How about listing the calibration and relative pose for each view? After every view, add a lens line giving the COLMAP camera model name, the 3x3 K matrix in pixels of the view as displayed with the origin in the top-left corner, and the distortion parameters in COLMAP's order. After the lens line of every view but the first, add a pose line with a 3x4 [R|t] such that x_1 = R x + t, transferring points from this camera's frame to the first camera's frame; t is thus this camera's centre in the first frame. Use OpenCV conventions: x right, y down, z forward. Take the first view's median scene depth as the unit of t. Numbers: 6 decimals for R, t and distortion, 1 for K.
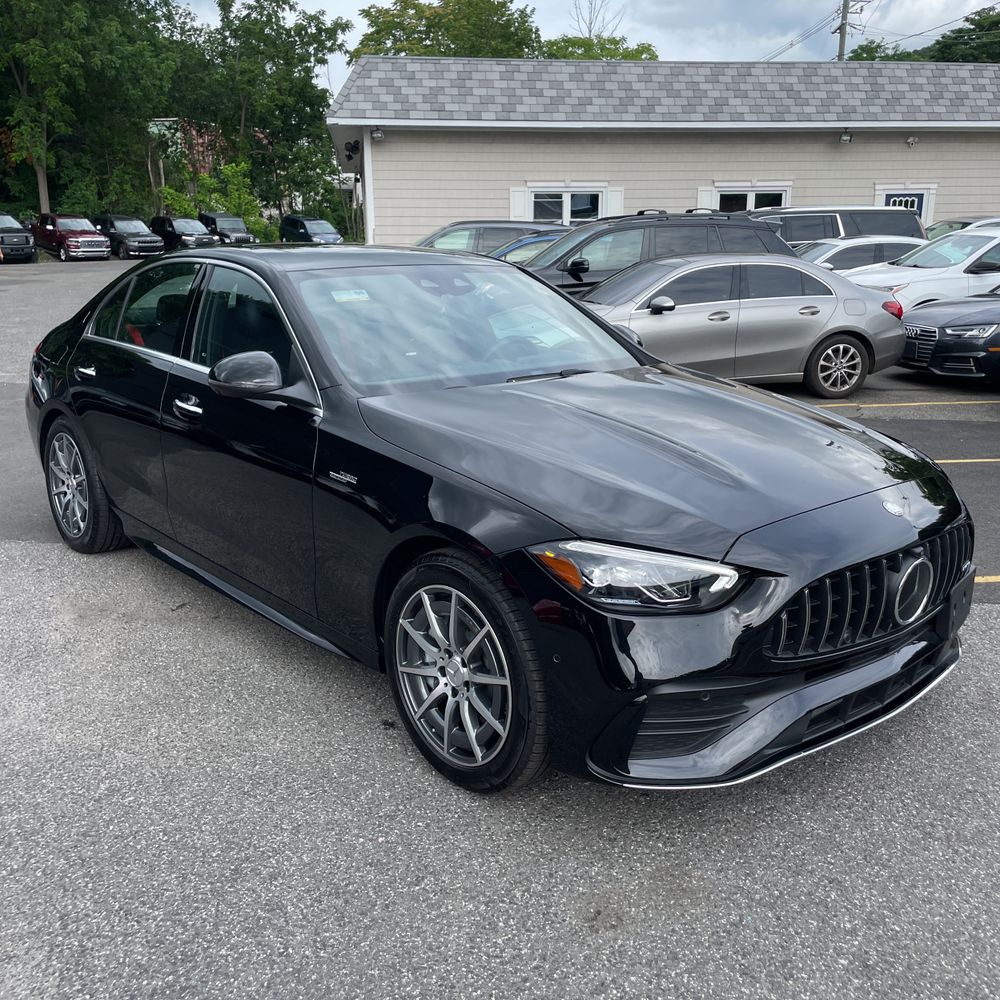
lens RADIAL K [[997.1, 0, 504.2], [0, 997.1, 500.4], [0, 0, 1]] dist [0.048066, -0.048772]
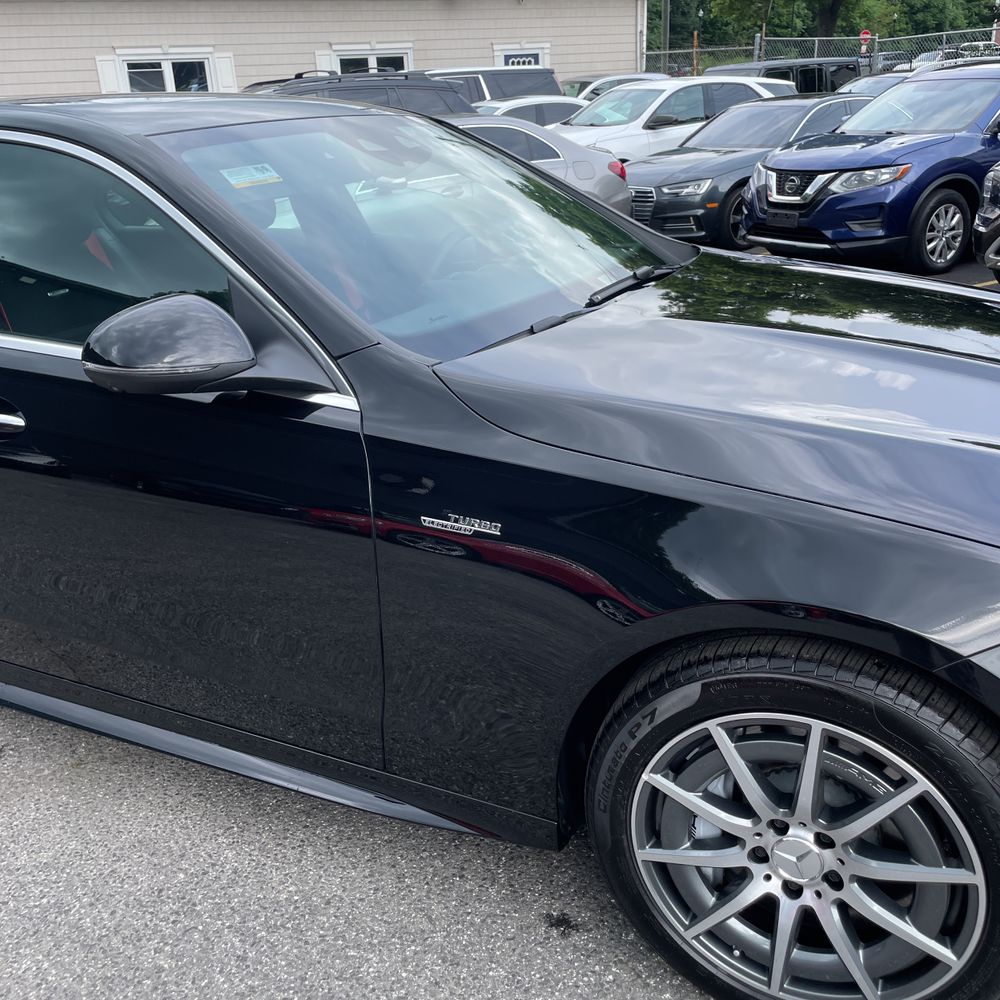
lens RADIAL K [[1000.6, 0, 500.9], [0, 1000.6, 496.4], [0, 0, 1]] dist [0.081710, -0.122695]
pose [[0.921917, -0.178536, 0.343793, -0.066897], [0.141865, 0.981414, 0.129233, -0.021476], [-0.360476, -0.070370, 0.930110, 0.107756]]
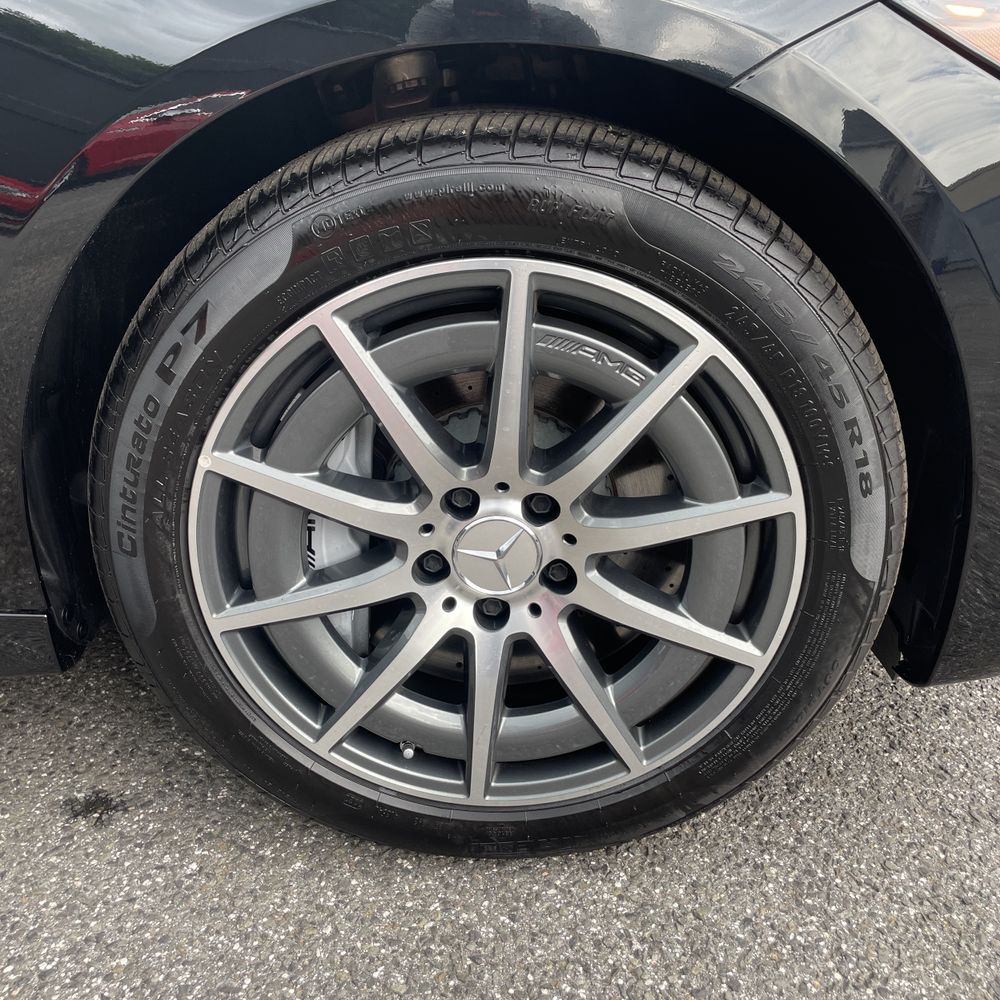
lens RADIAL K [[1000.6, 0, 500.9], [0, 1000.6, 496.4], [0, 0, 1]] dist [0.081710, -0.122695]
pose [[0.666665, -0.317968, 0.674132, -0.047743], [0.181200, 0.946447, 0.267218, 0.014249], [-0.722997, -0.055992, 0.688578, 0.150955]]
